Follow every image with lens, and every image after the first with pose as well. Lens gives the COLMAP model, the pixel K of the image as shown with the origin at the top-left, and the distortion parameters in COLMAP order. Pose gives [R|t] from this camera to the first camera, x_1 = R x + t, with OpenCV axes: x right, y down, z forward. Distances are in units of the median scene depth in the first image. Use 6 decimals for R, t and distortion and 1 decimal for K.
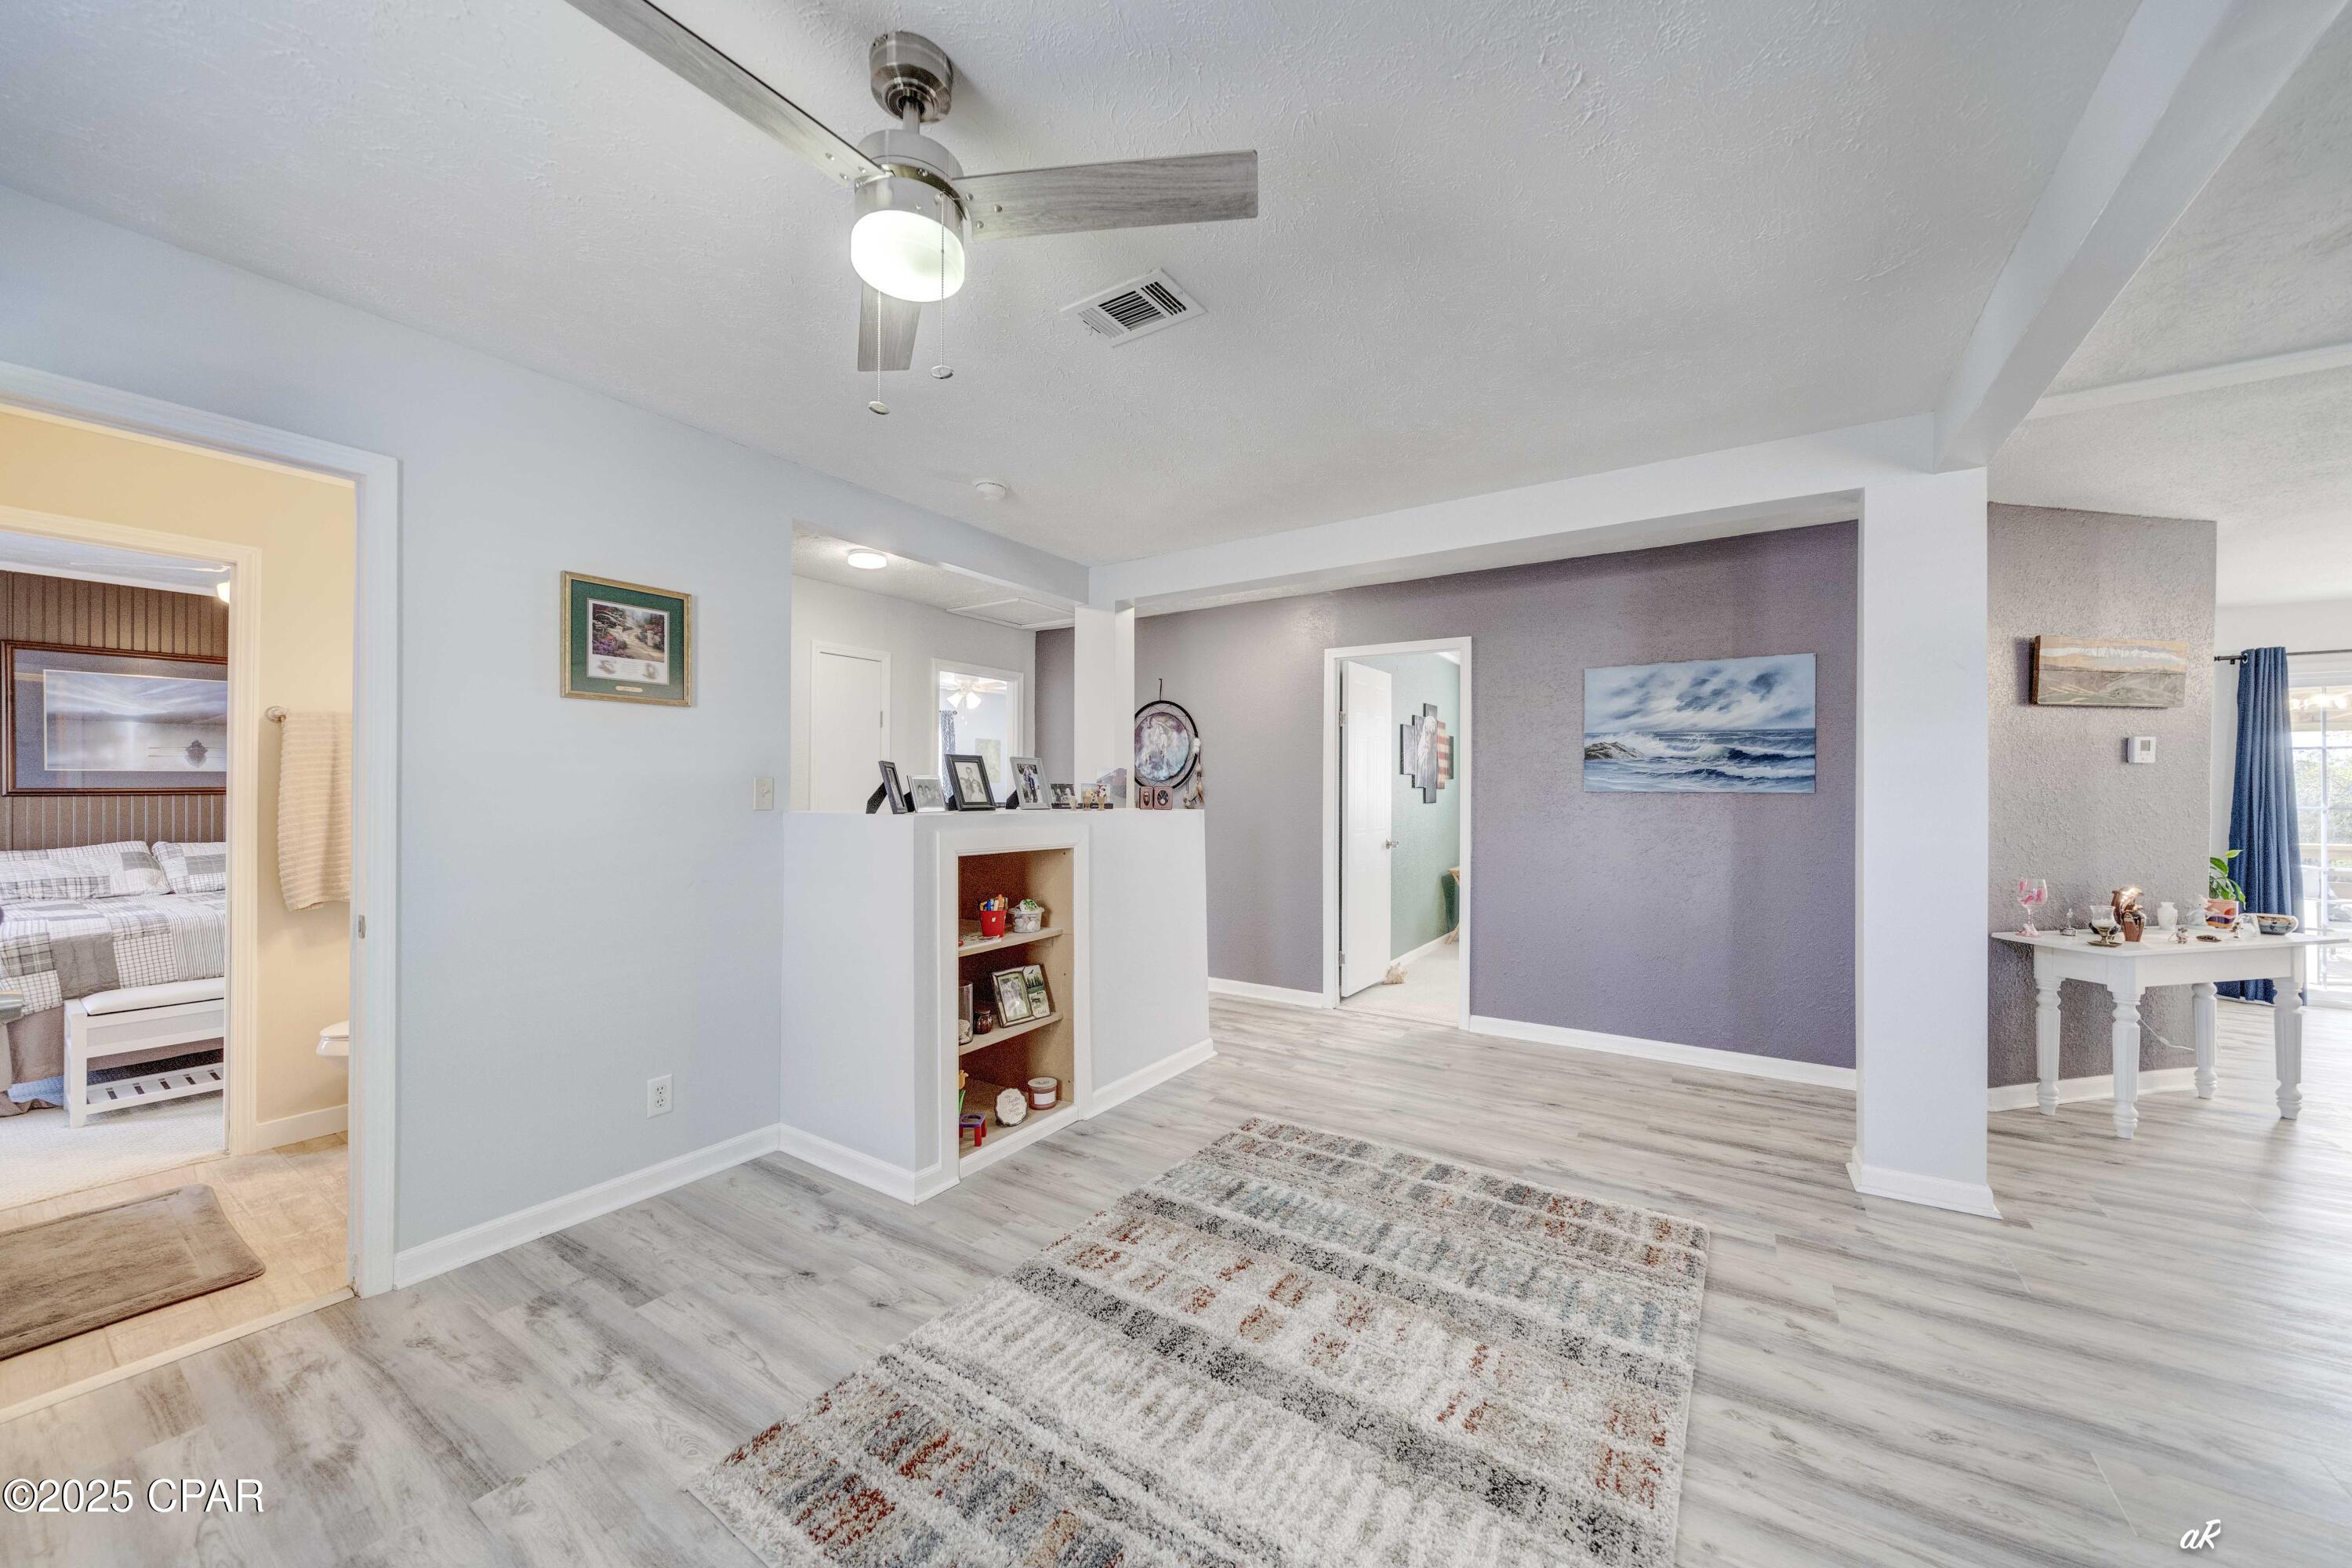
lens RADIAL K [[873.7, 0, 1178.3], [0, 873.7, 786.8], [0, 0, 1]] dist [-0.005925, 0.000273]
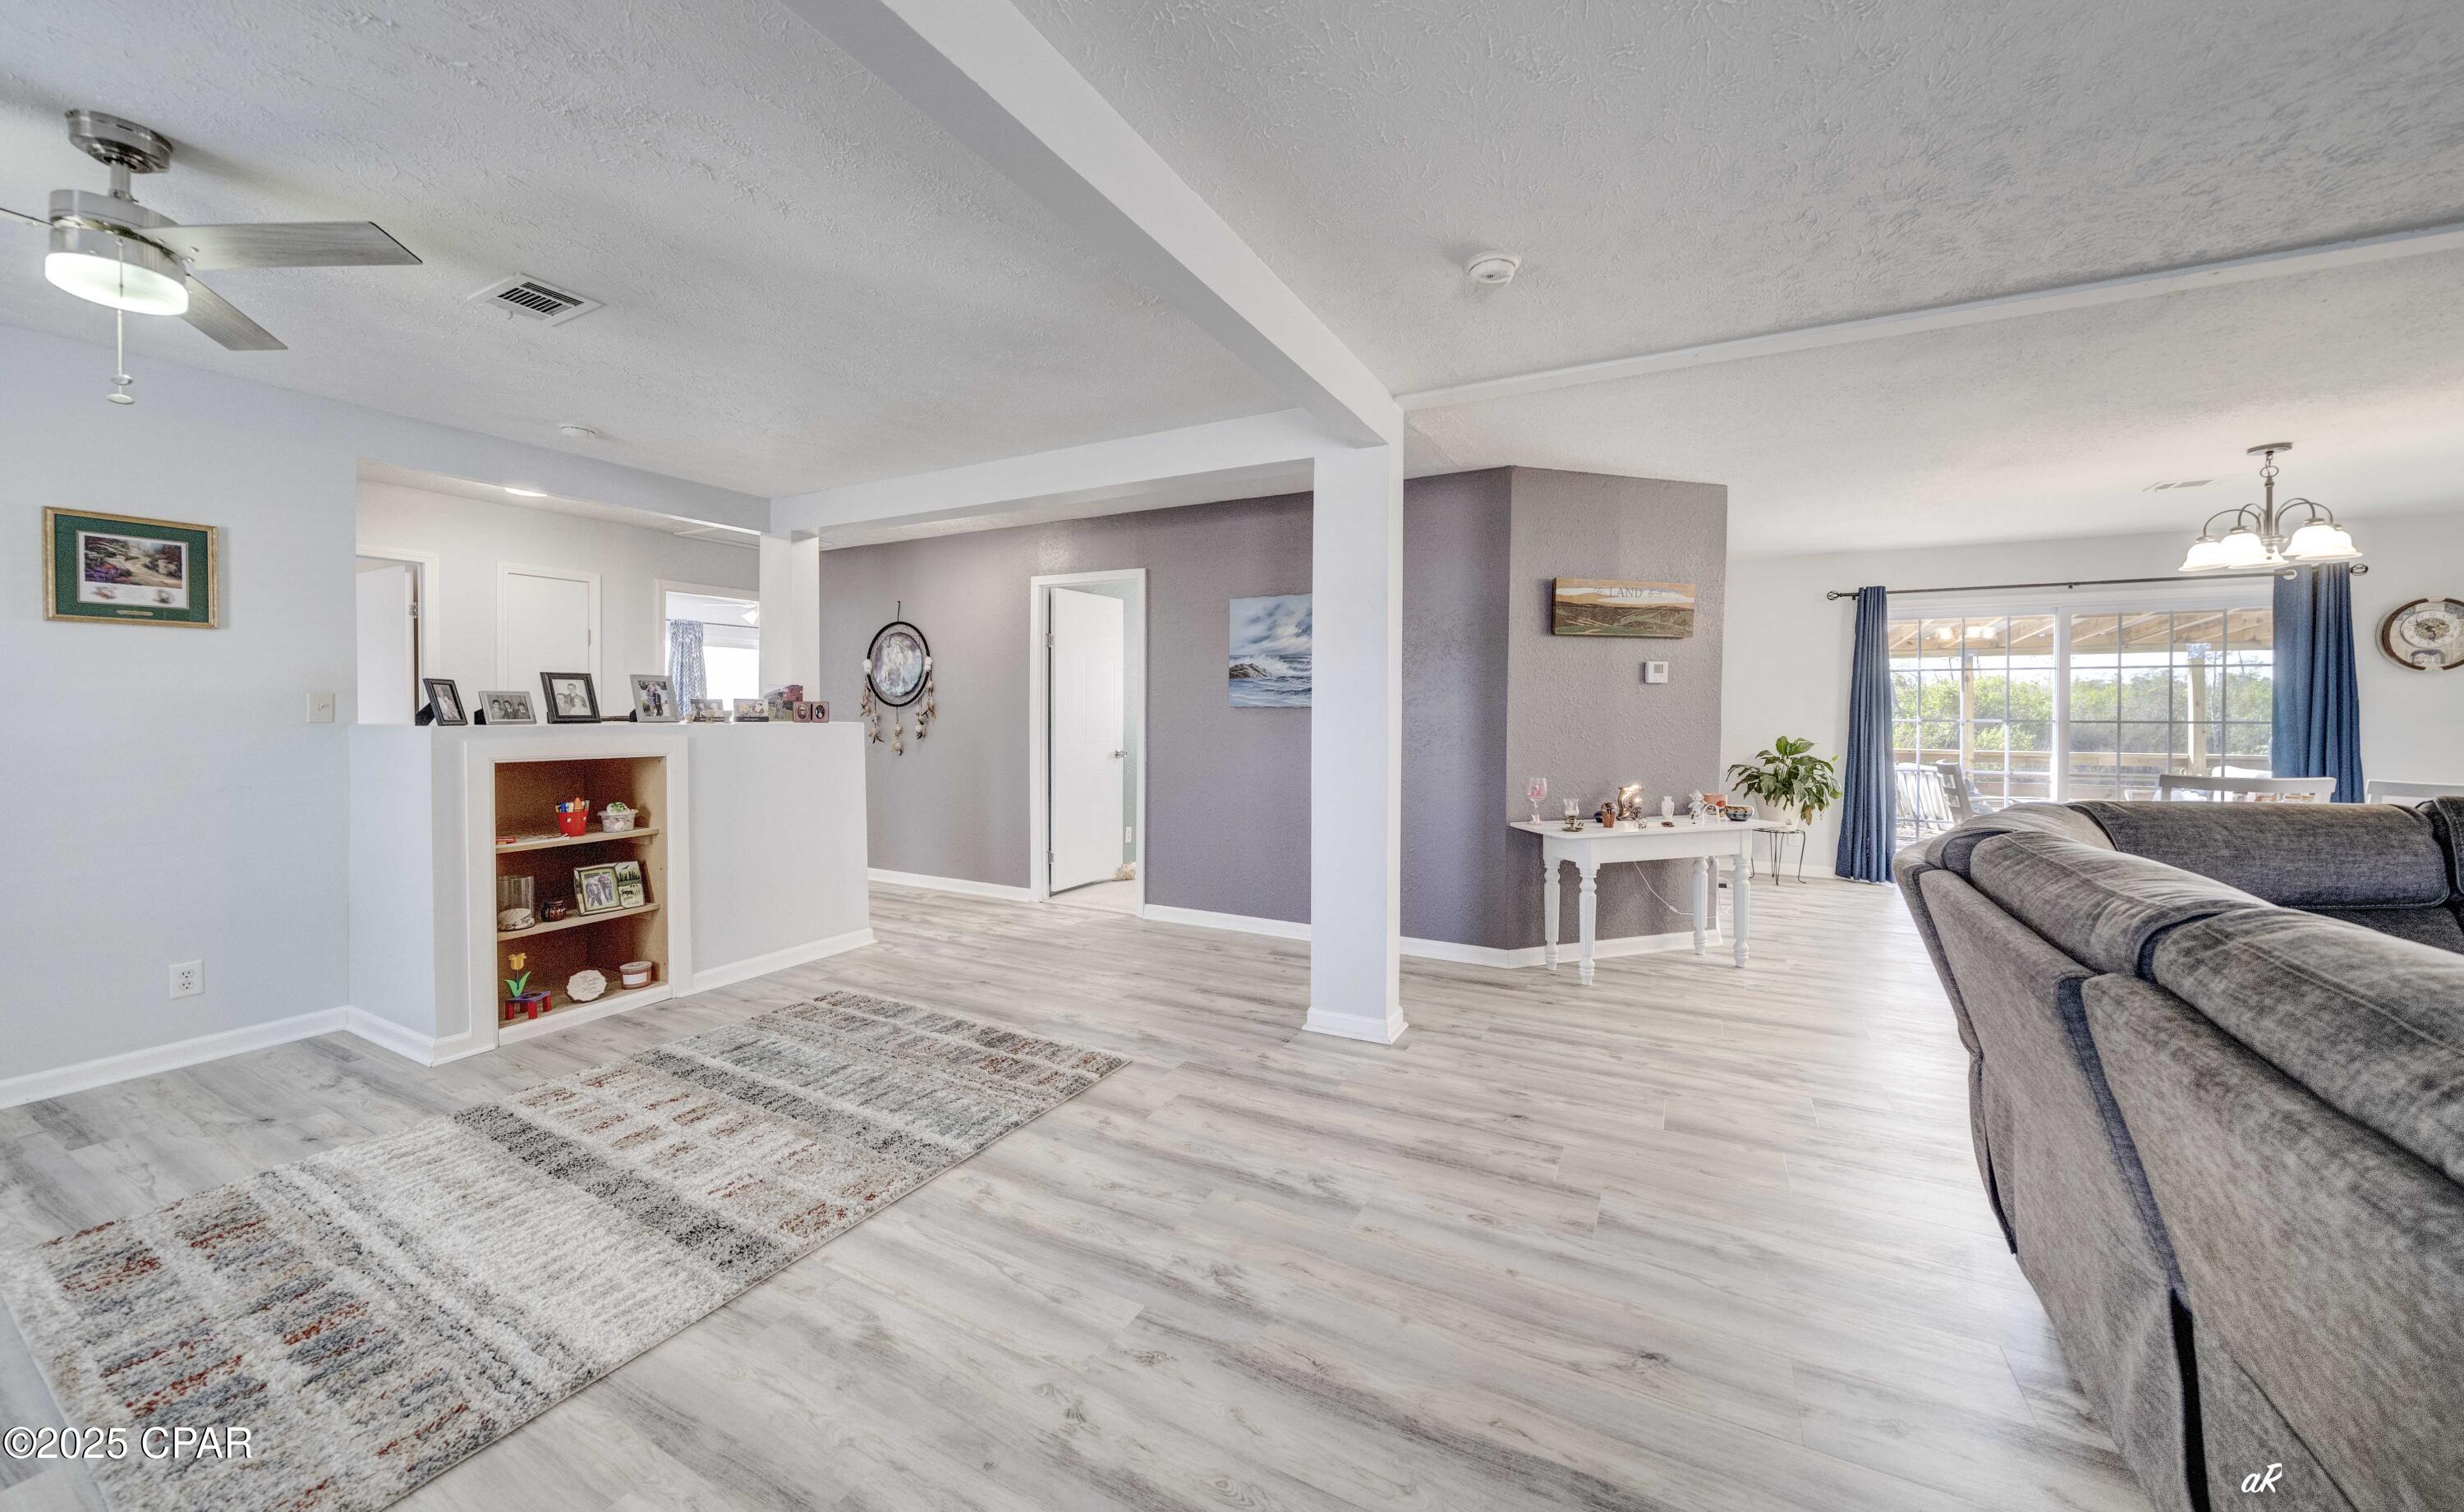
lens RADIAL K [[864.8, 0, 1244.8], [0, 864.8, 714.3], [0, 0, 1]] dist [-0.006238, 0.000017]
pose [[0.993998, -0.000622, 0.109397, 0.559067], [-0.000844, 0.999910, 0.013359, 0.000987], [-0.109396, -0.013371, 0.993908, -0.202631]]
